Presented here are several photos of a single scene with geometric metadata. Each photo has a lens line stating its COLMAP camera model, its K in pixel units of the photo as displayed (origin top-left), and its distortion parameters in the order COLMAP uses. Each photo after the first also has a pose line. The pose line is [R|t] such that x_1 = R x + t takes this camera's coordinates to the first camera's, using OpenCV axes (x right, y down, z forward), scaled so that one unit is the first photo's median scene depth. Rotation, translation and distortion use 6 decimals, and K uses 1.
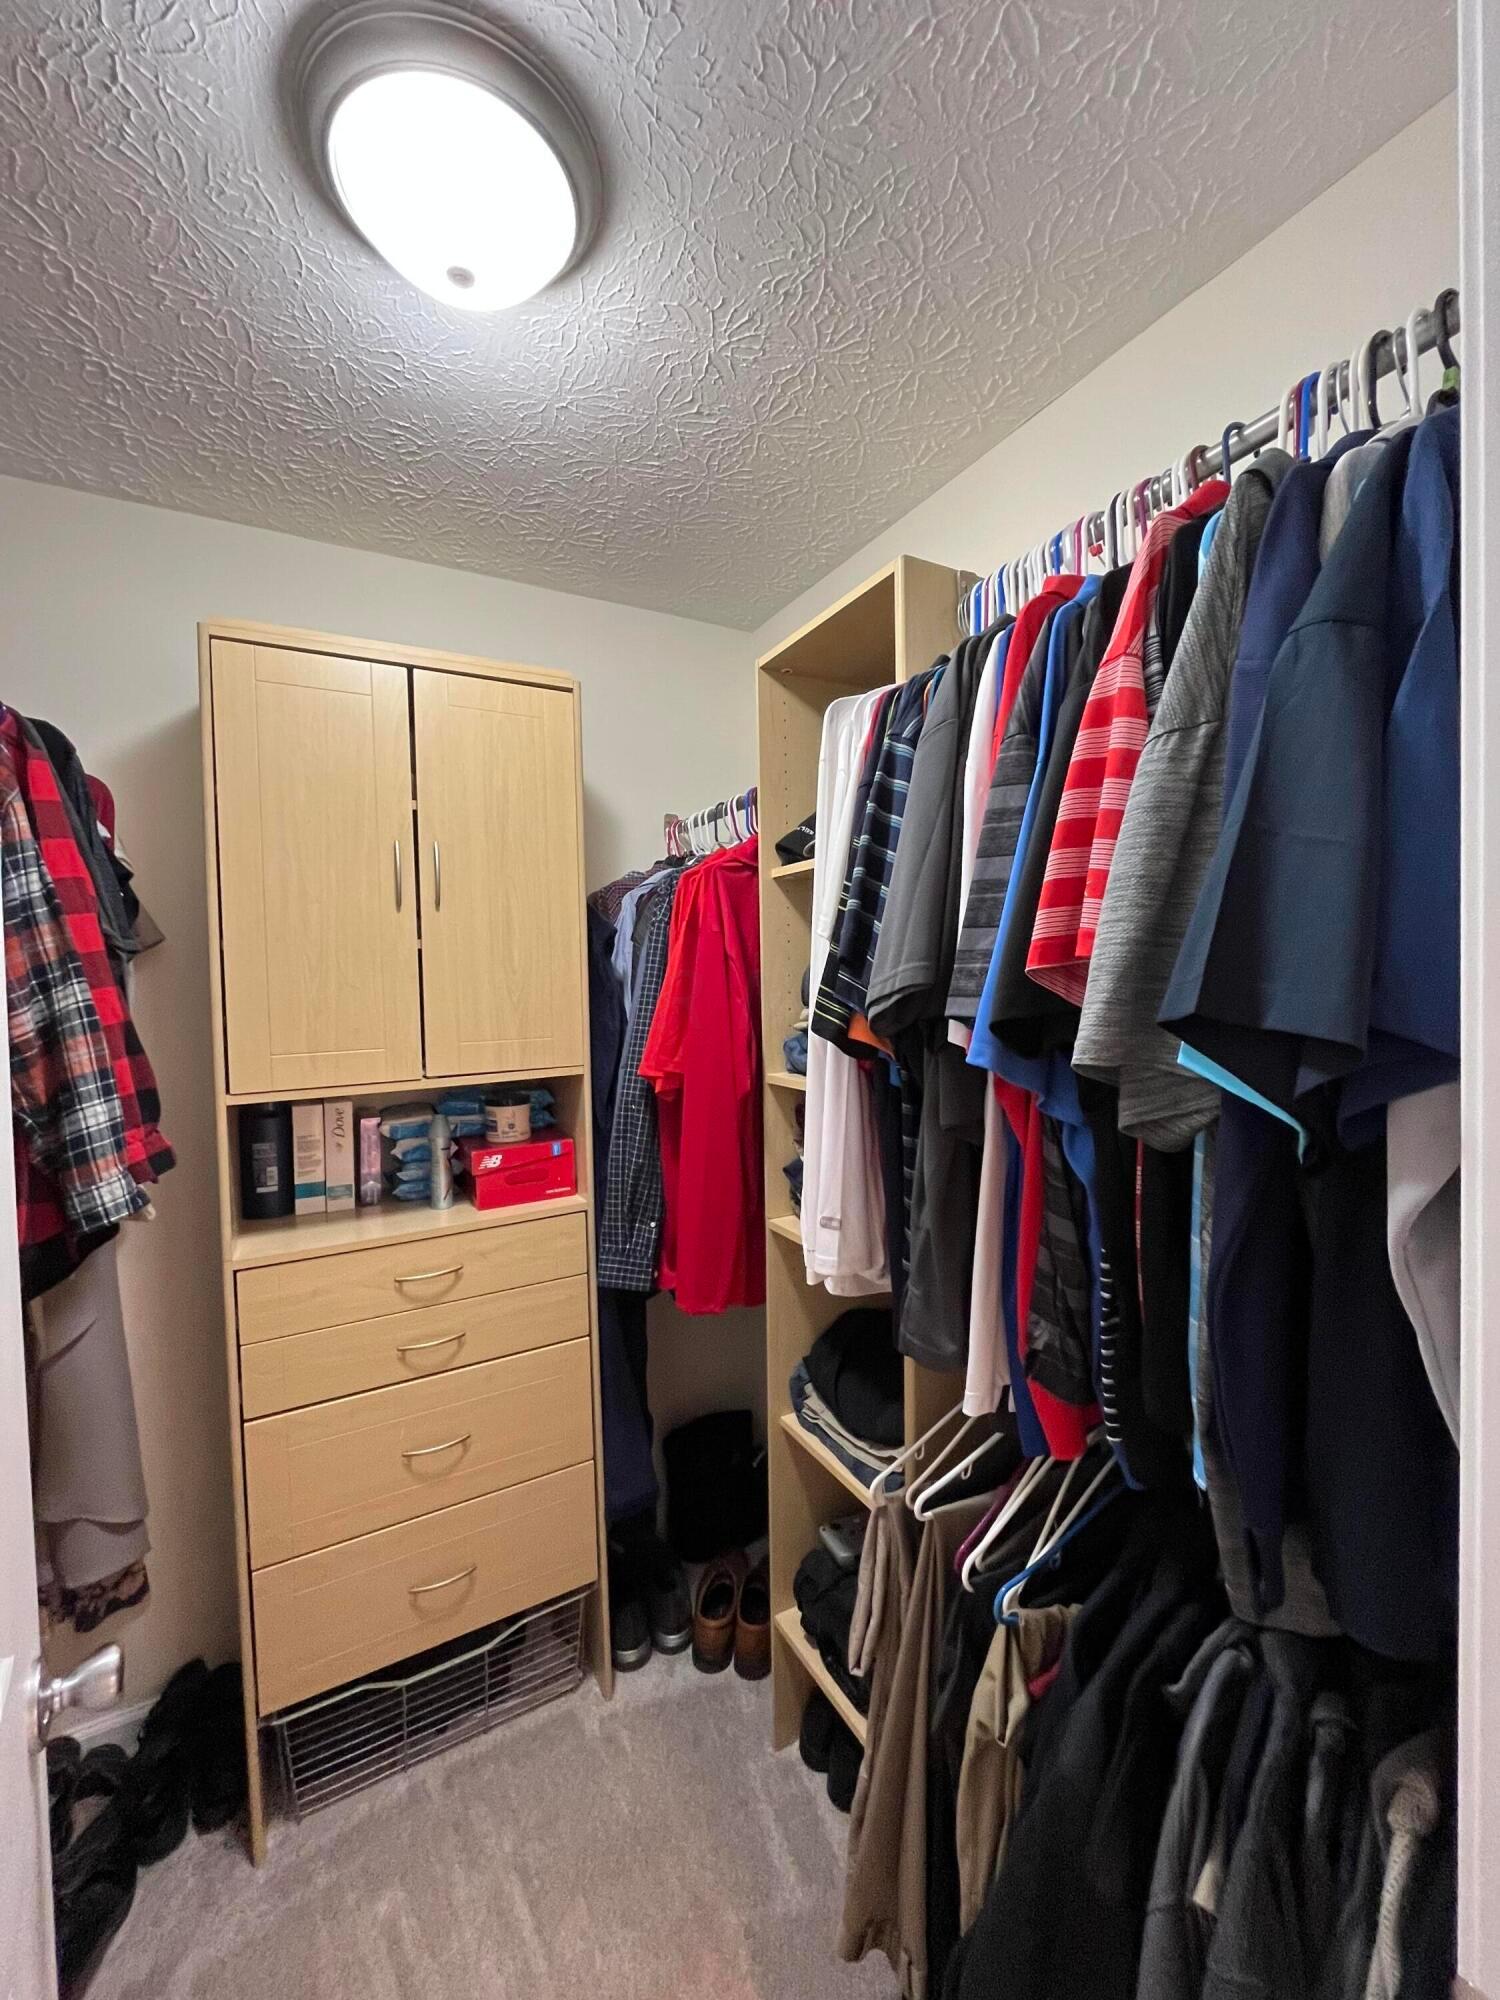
lens RADIAL K [[802.8, 0, 756.4], [0, 802.8, 998.9], [0, 0, 1]] dist [0.000731, 0.000299]
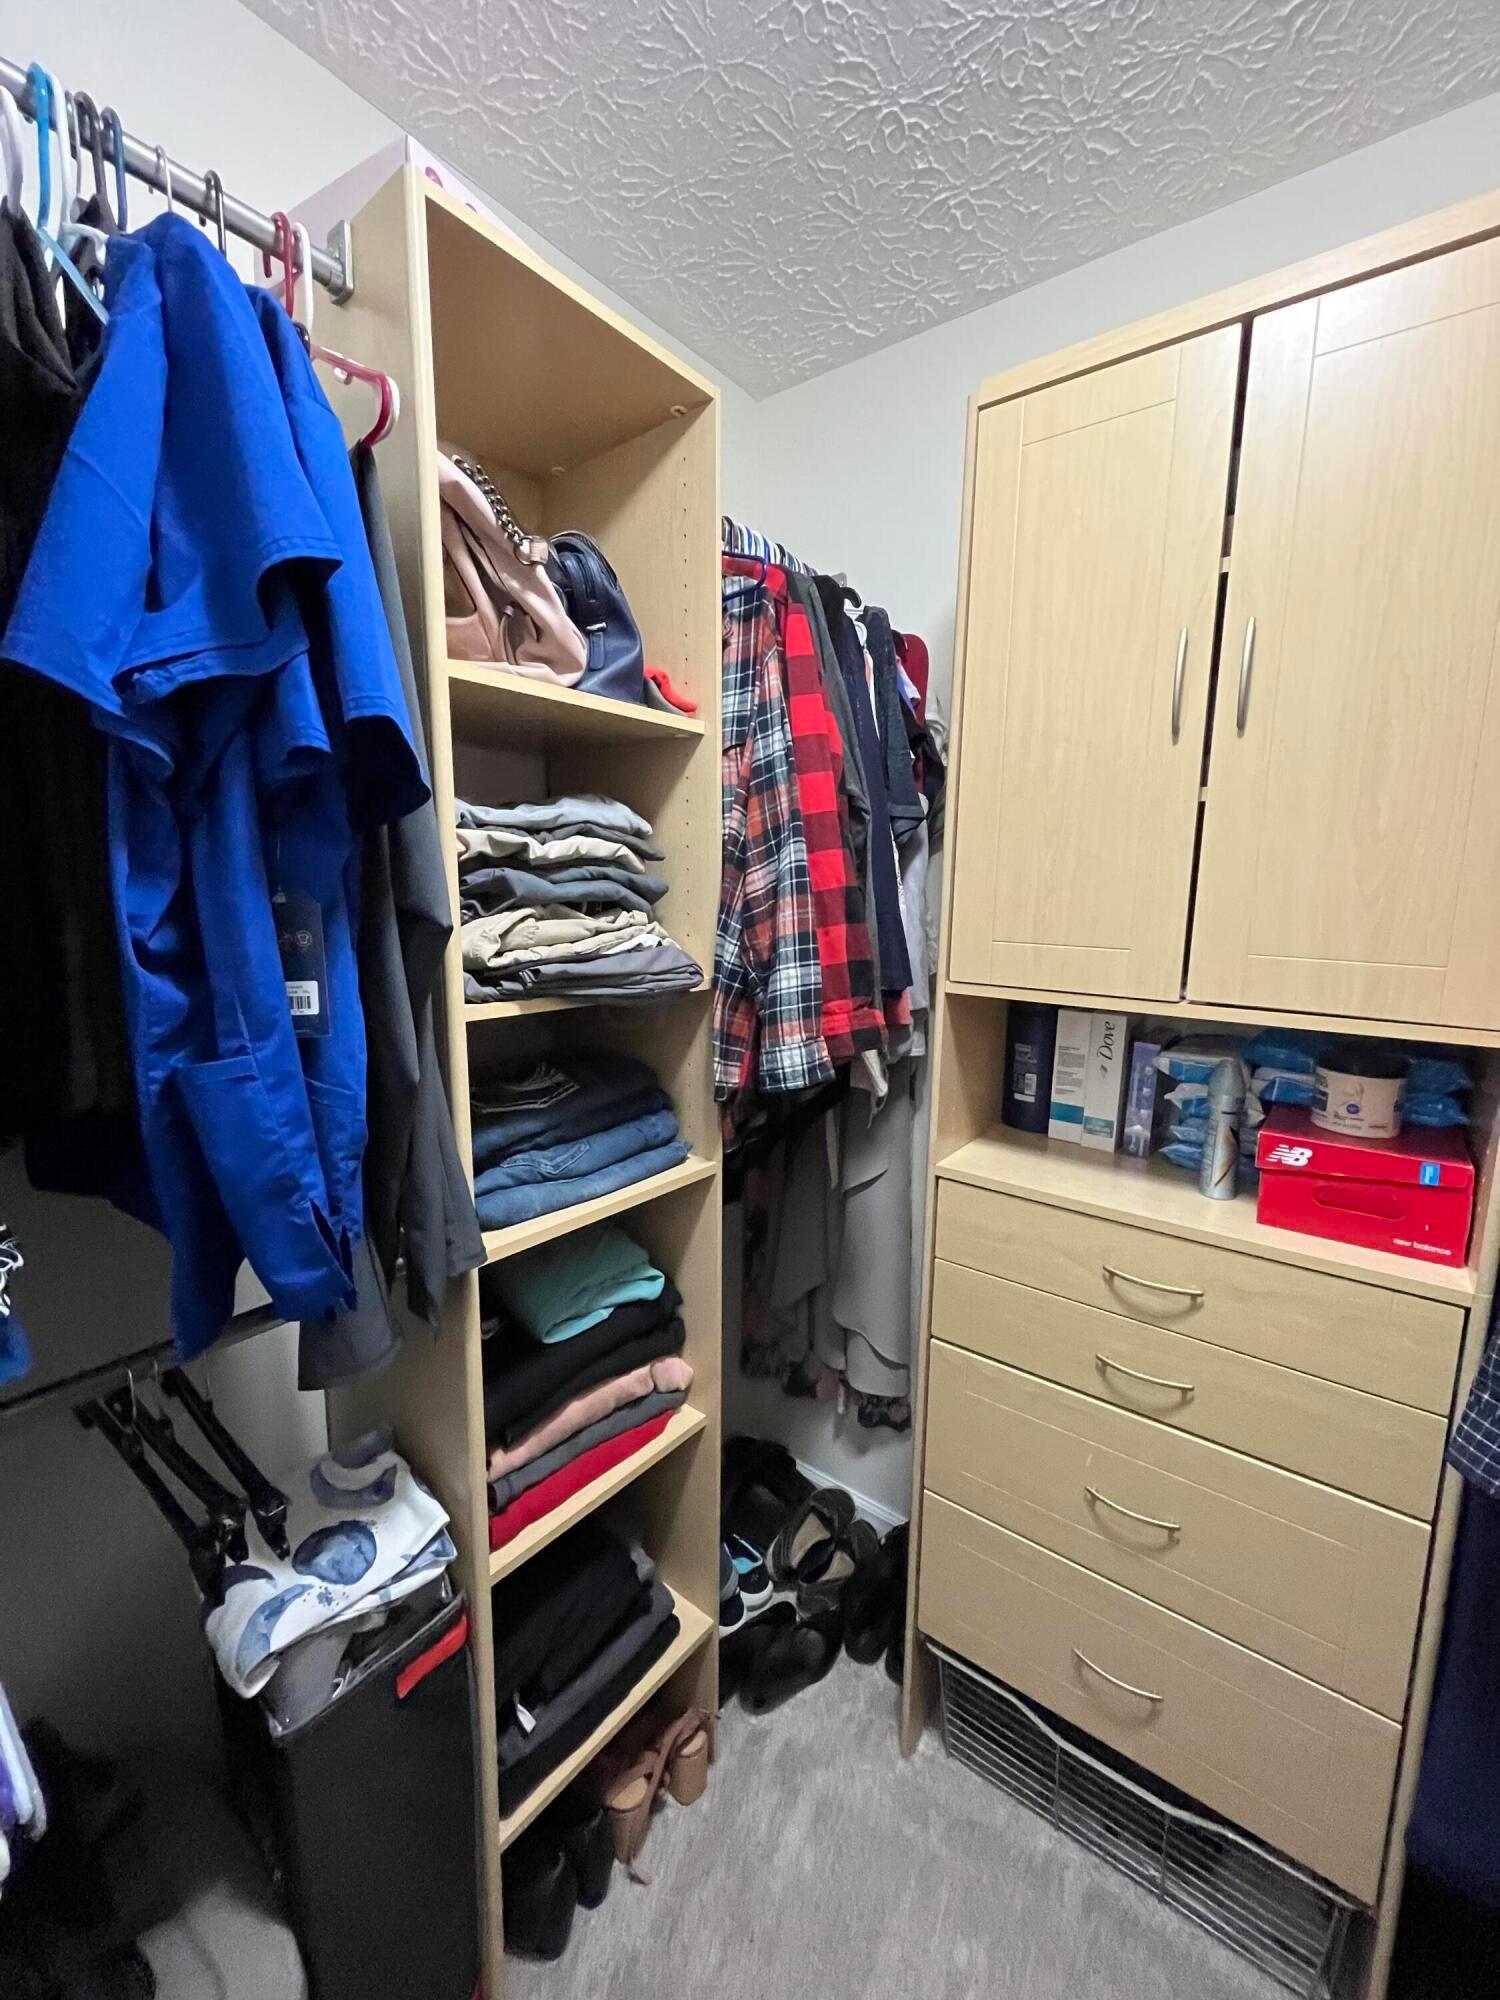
lens RADIAL K [[802.8, 0, 756.4], [0, 802.8, 998.9], [0, 0, 1]] dist [0.000731, 0.000299]
pose [[0.401890, 0.166740, -0.900379, 0.039762], [-0.055961, 0.985916, 0.157603, 0.011881], [0.913977, -0.012953, 0.405560, 0.410067]]
